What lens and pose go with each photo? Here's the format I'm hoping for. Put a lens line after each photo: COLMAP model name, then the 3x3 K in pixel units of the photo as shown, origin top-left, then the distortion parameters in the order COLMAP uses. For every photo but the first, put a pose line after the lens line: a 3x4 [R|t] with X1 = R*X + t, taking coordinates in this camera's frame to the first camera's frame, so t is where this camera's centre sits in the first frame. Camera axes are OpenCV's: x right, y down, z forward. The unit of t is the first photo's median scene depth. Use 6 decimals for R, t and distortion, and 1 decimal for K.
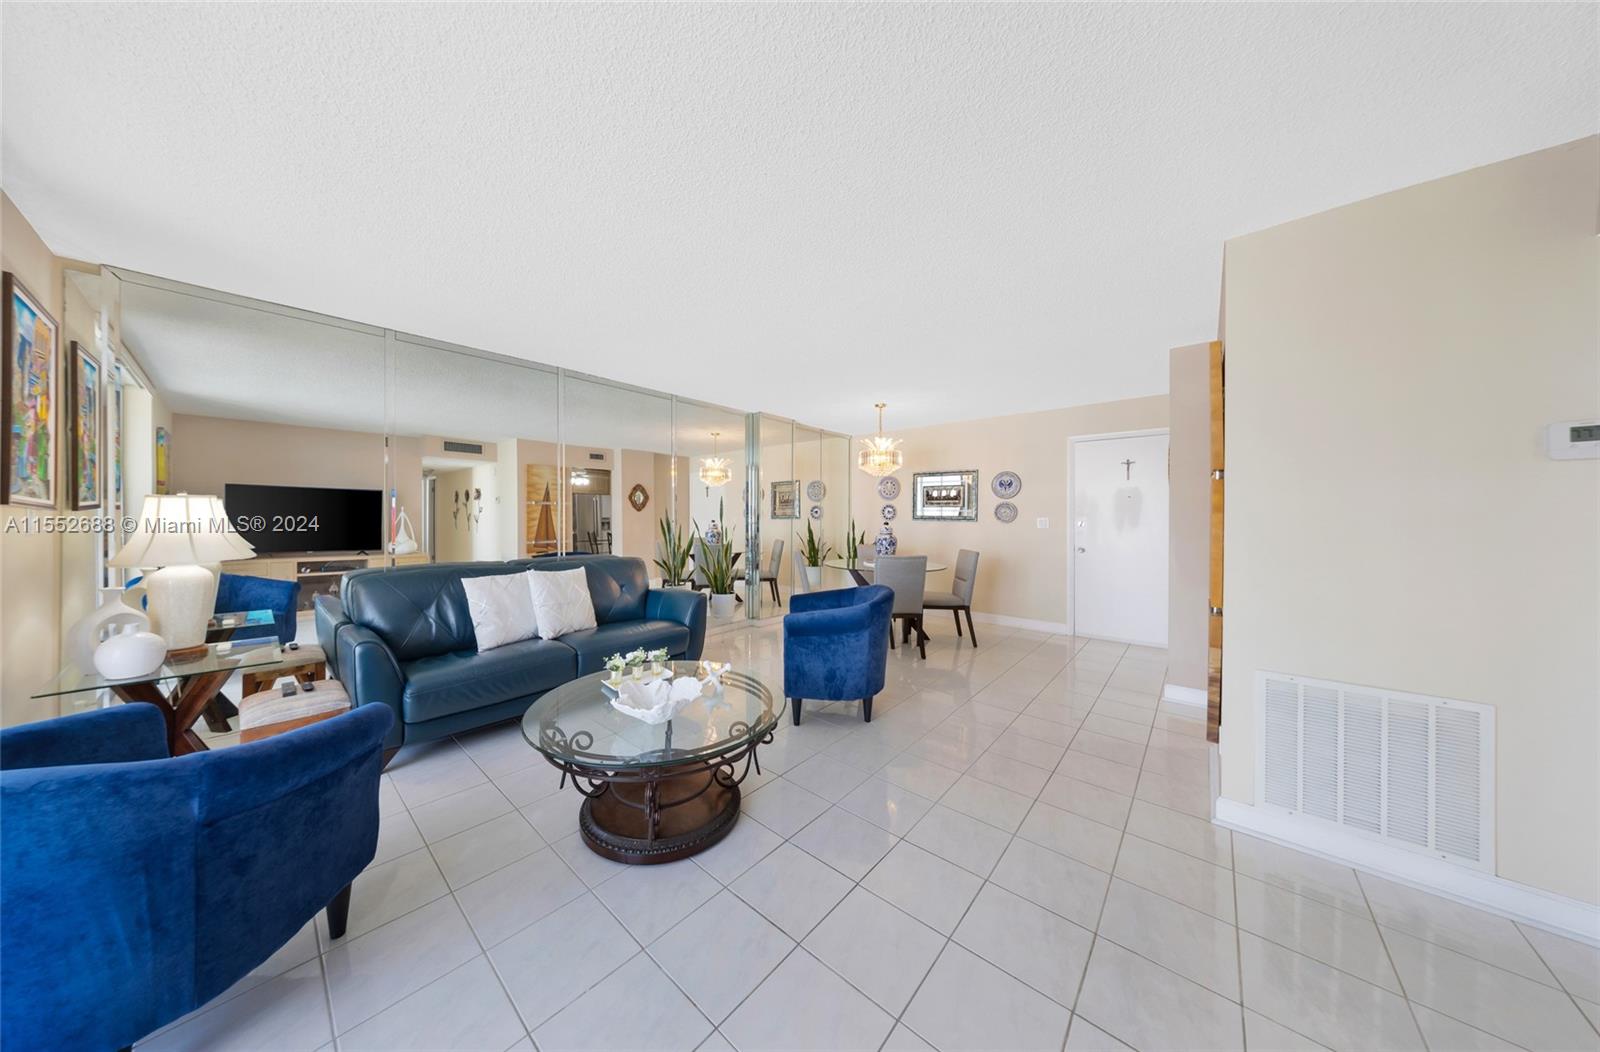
lens RADIAL K [[486.8, 0, 764.5], [0, 486.8, 513.2], [0, 0, 1]] dist [0.001021, 0.000020]
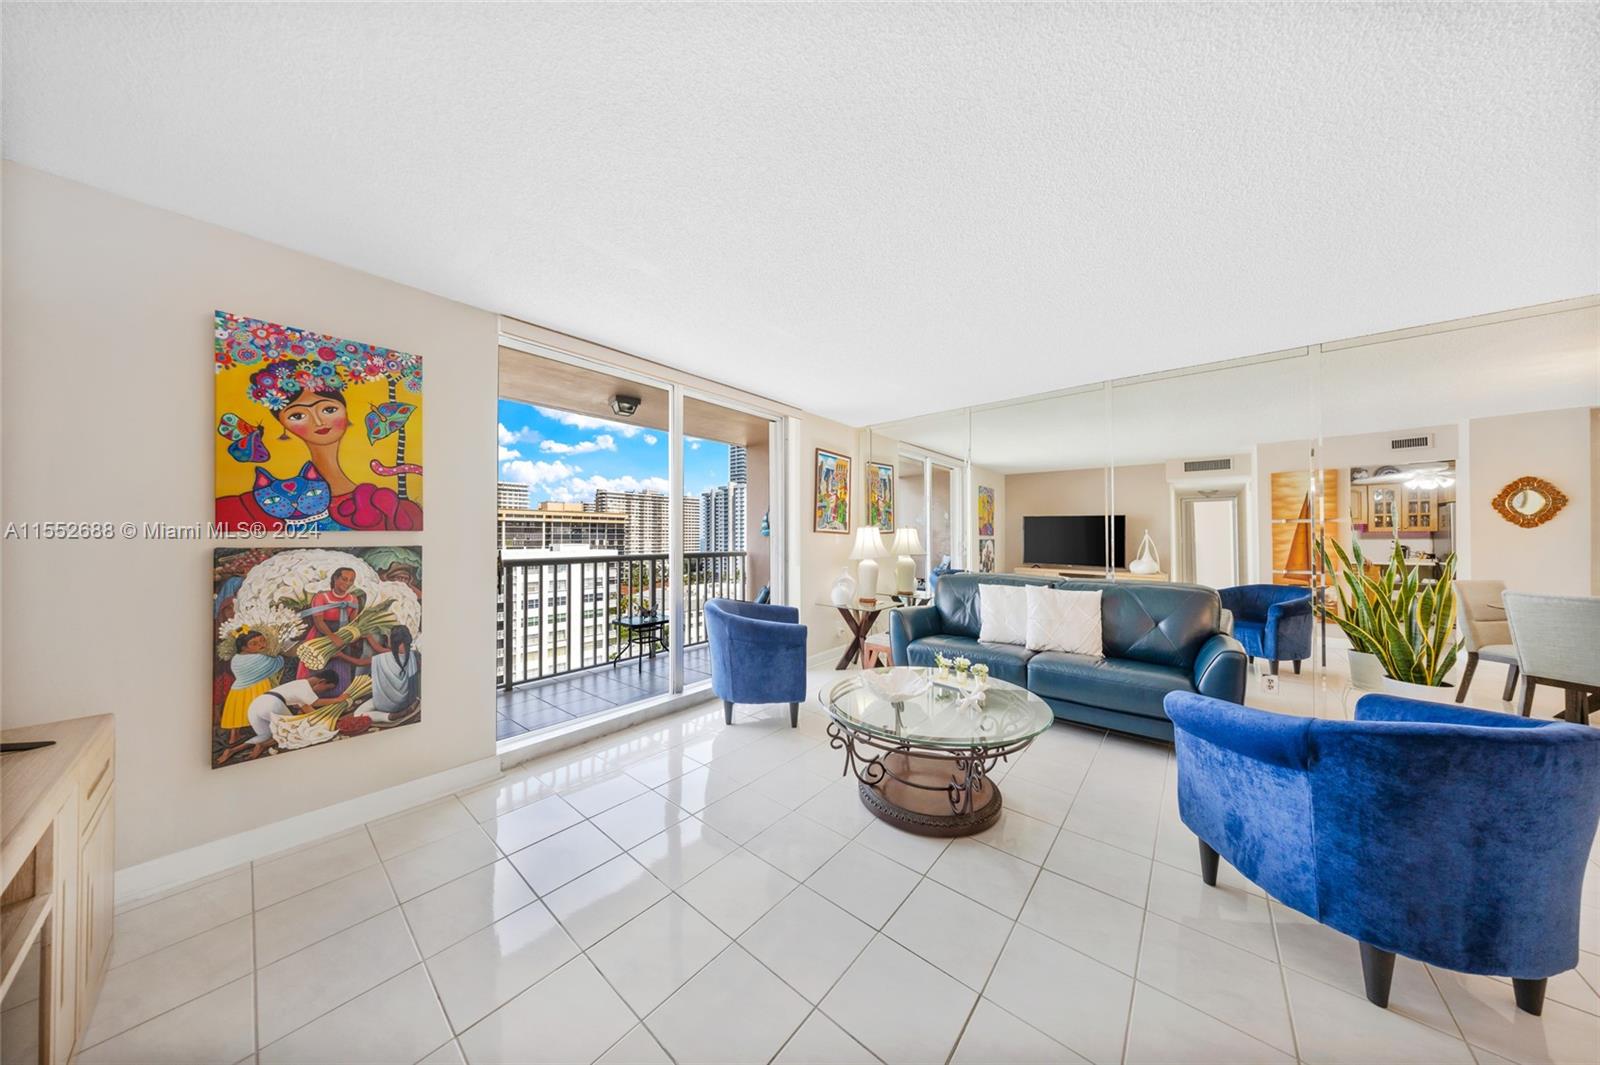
lens RADIAL K [[461.9, 0, 795.4], [0, 461.9, 532.0], [0, 0, 1]] dist [-0.001007, 0.000008]
pose [[0.032772, -0.015612, -0.999341, 0.336013], [0.003965, 0.999872, -0.015491, 0.006597], [0.999455, -0.003454, 0.032830, 0.259310]]
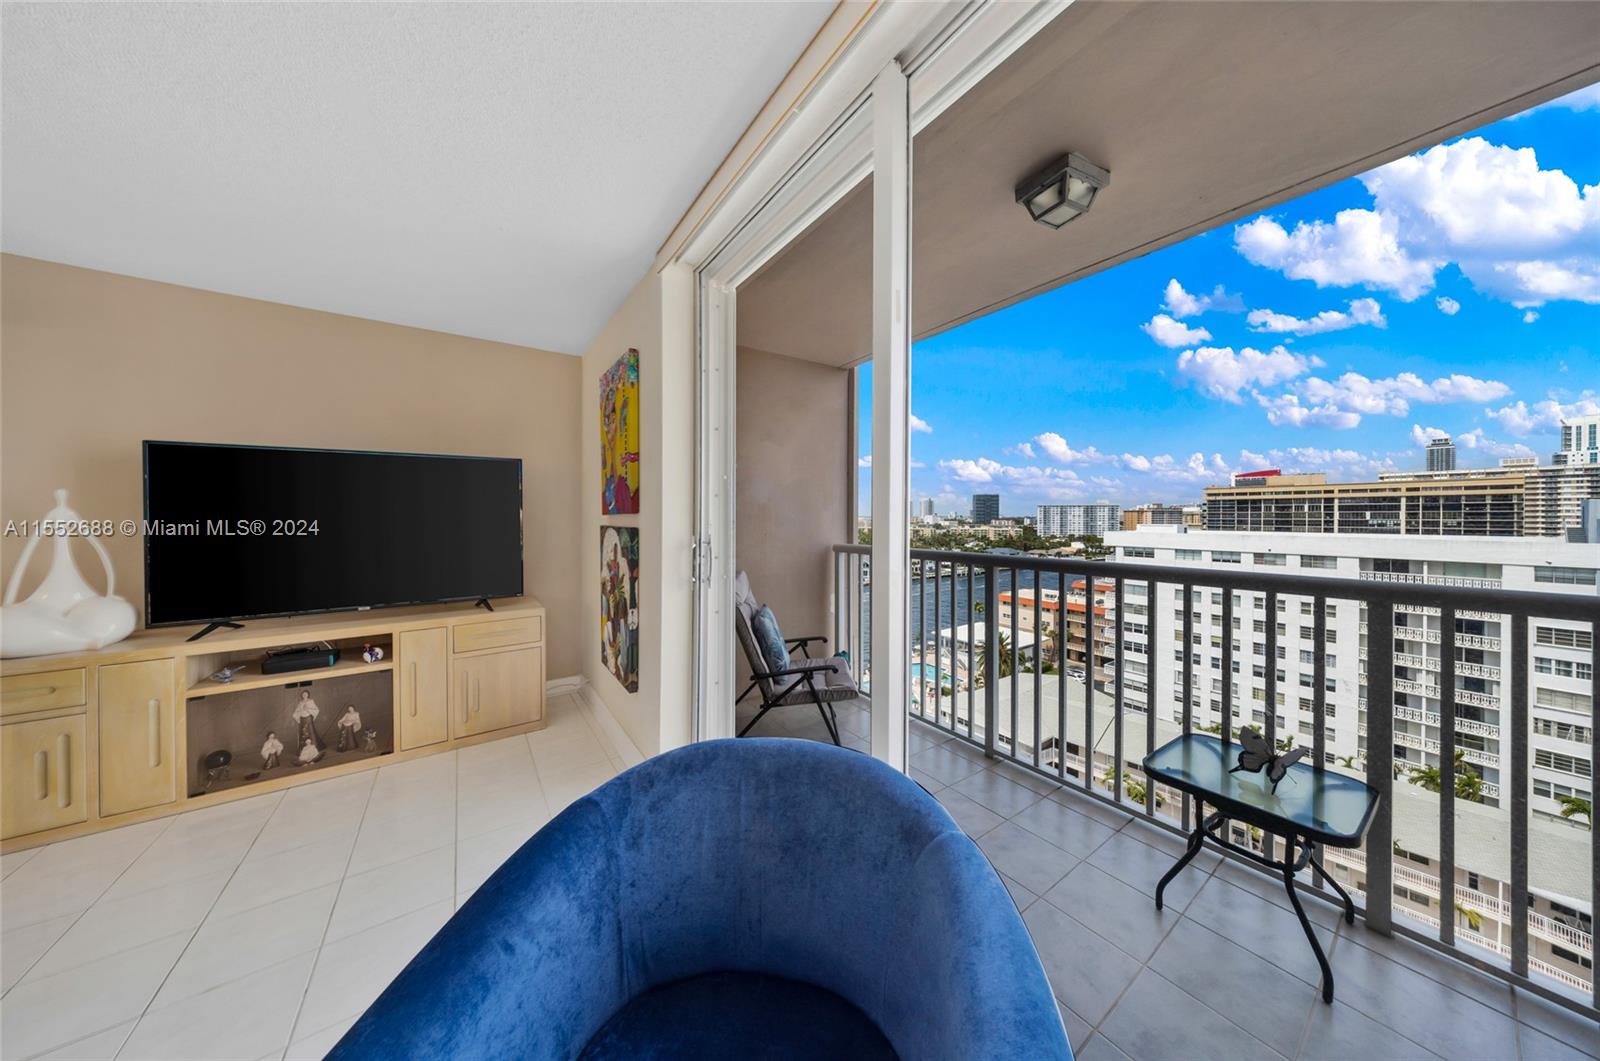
lens RADIAL K [[482.0, 0, 804.6], [0, 482.0, 518.3], [0, 0, 1]] dist [-0.007139, 0.000016]
pose [[-0.981188, -0.008592, 0.192863, -0.332765], [-0.008618, 0.999963, 0.000703, 0.000876], [-0.192862, -0.000972, -0.981225, 0.352216]]
